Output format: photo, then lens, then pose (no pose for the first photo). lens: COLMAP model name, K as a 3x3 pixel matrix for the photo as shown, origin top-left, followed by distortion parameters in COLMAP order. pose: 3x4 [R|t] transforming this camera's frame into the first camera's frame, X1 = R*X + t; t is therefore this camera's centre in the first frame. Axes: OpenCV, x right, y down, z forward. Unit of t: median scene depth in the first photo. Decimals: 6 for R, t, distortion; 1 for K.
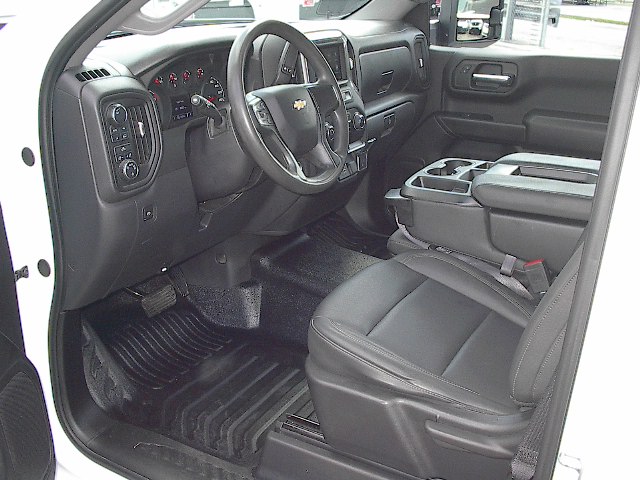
lens RADIAL K [[681.9, 0, 320.0], [0, 681.9, 240.0], [0, 0, 1]] dist [-0.104096, 0.003107]
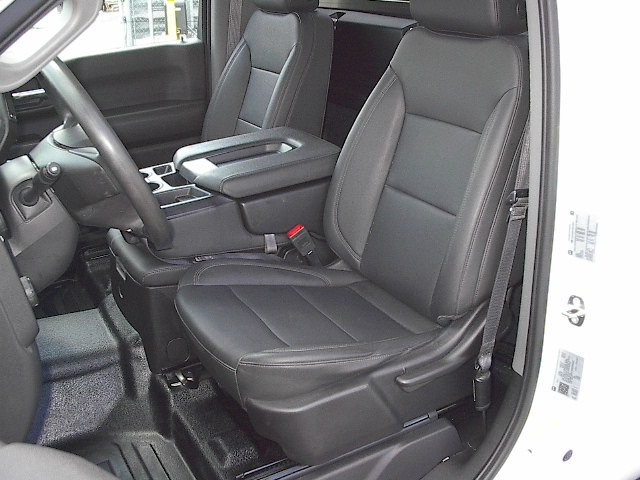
lens RADIAL K [[681.9, 0, 320.0], [0, 681.9, 240.0], [0, 0, 1]] dist [-0.104096, 0.003107]
pose [[0.491518, -0.341159, 0.801262, -0.527272], [0.347839, 0.920403, 0.178512, -0.129876], [-0.798385, 0.190968, 0.571063, 0.333167]]
